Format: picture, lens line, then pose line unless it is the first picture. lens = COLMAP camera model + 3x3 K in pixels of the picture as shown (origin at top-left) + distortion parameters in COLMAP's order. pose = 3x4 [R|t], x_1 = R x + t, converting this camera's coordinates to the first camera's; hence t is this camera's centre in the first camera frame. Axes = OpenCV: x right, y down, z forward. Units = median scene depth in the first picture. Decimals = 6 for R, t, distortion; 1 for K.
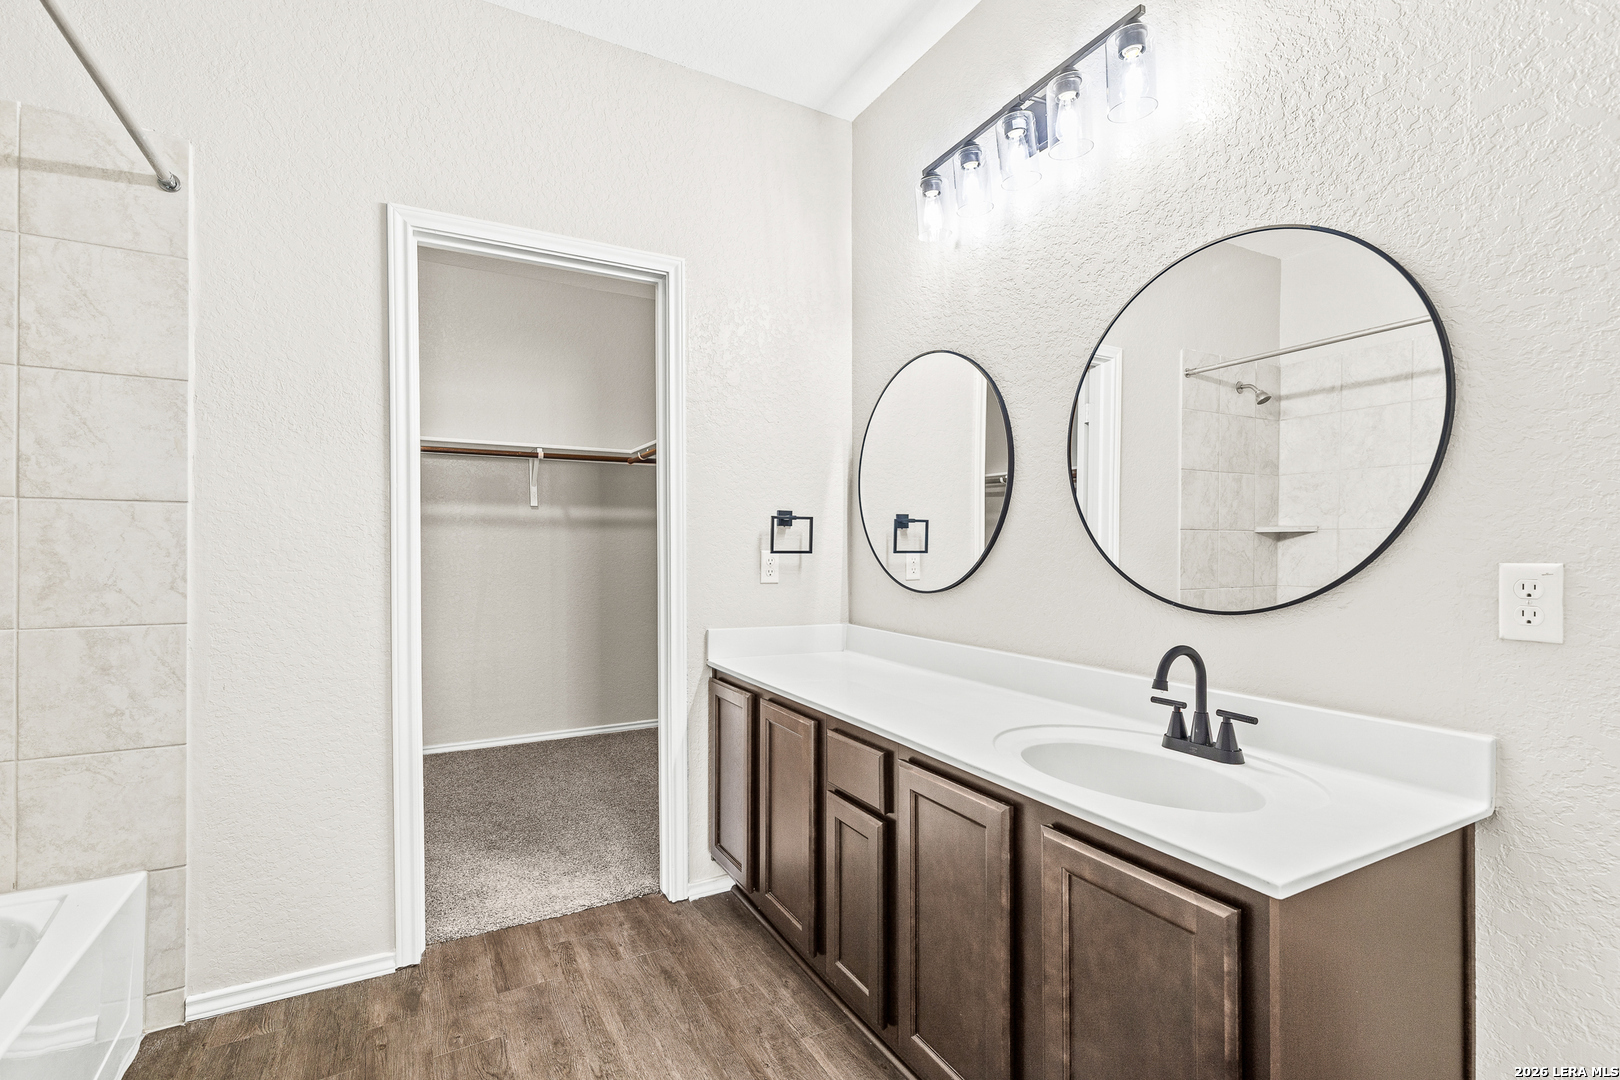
lens RADIAL K [[736.8, 0, 809.1], [0, 736.8, 548.7], [0, 0, 1]] dist [0.001656, 0.000175]
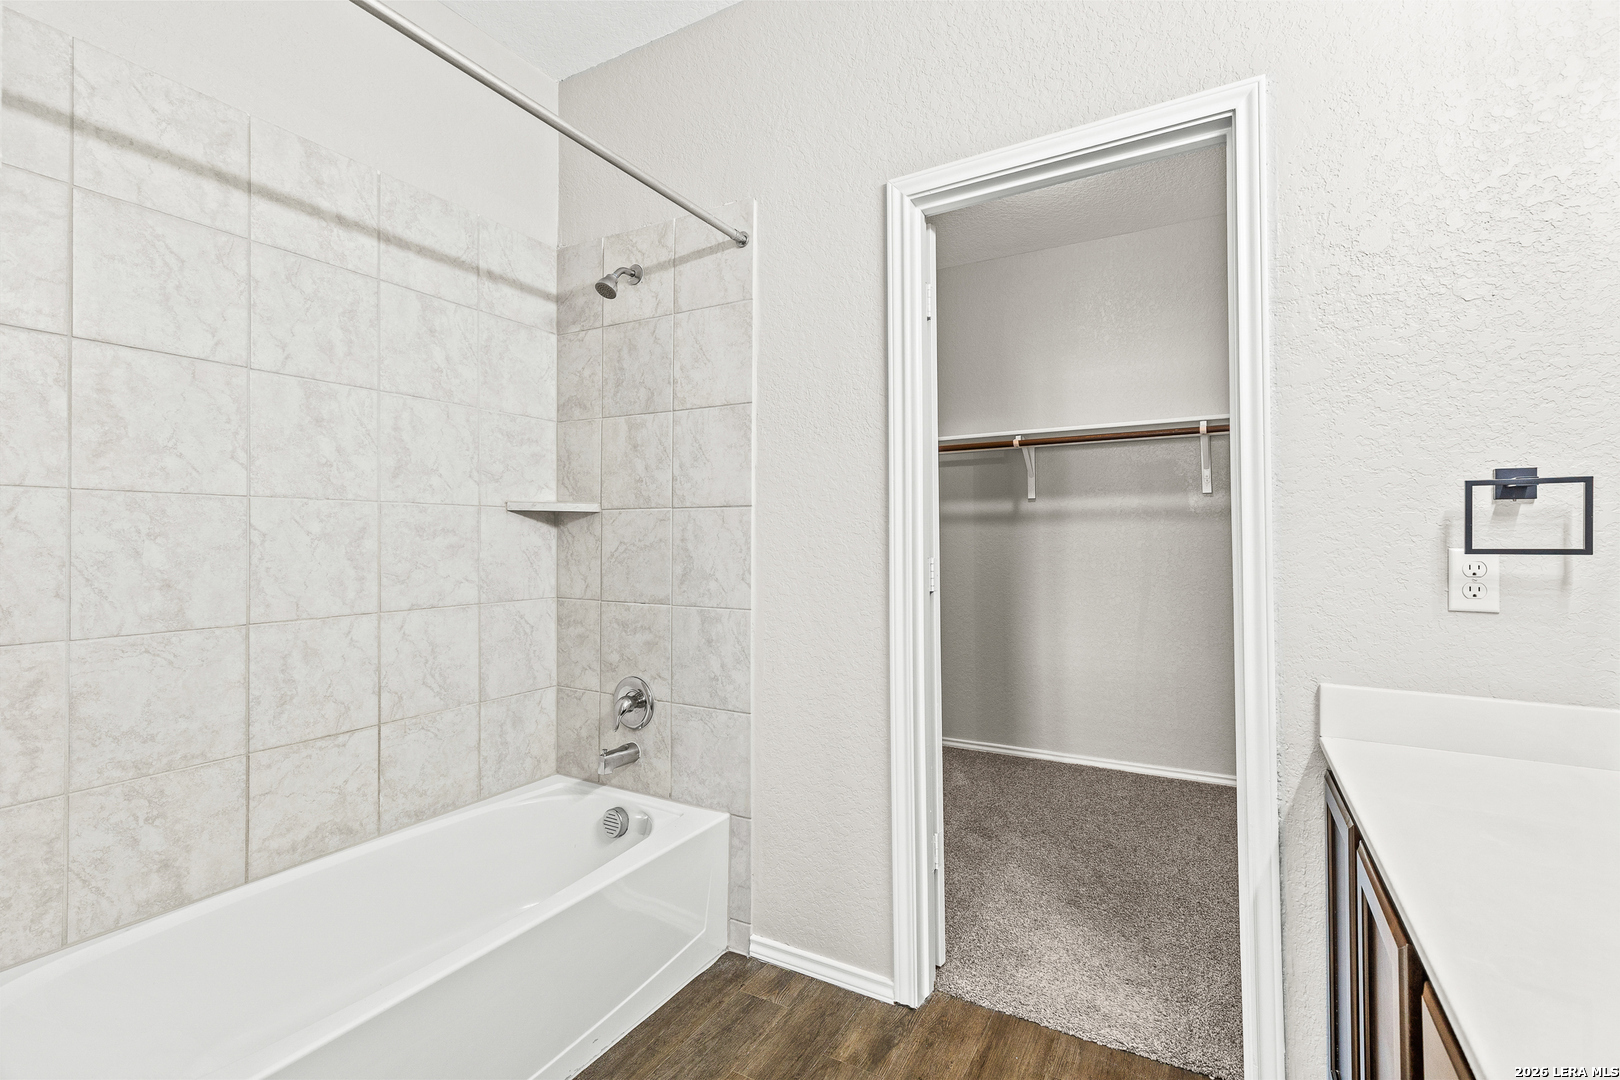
lens RADIAL K [[727.4, 0, 823.7], [0, 727.4, 532.9], [0, 0, 1]] dist [0.007561, -0.000425]
pose [[0.533646, -0.015687, -0.845563, 0.191003], [0.001552, 0.999844, -0.017570, 0.000037], [0.845707, 0.008064, 0.533587, 0.479997]]
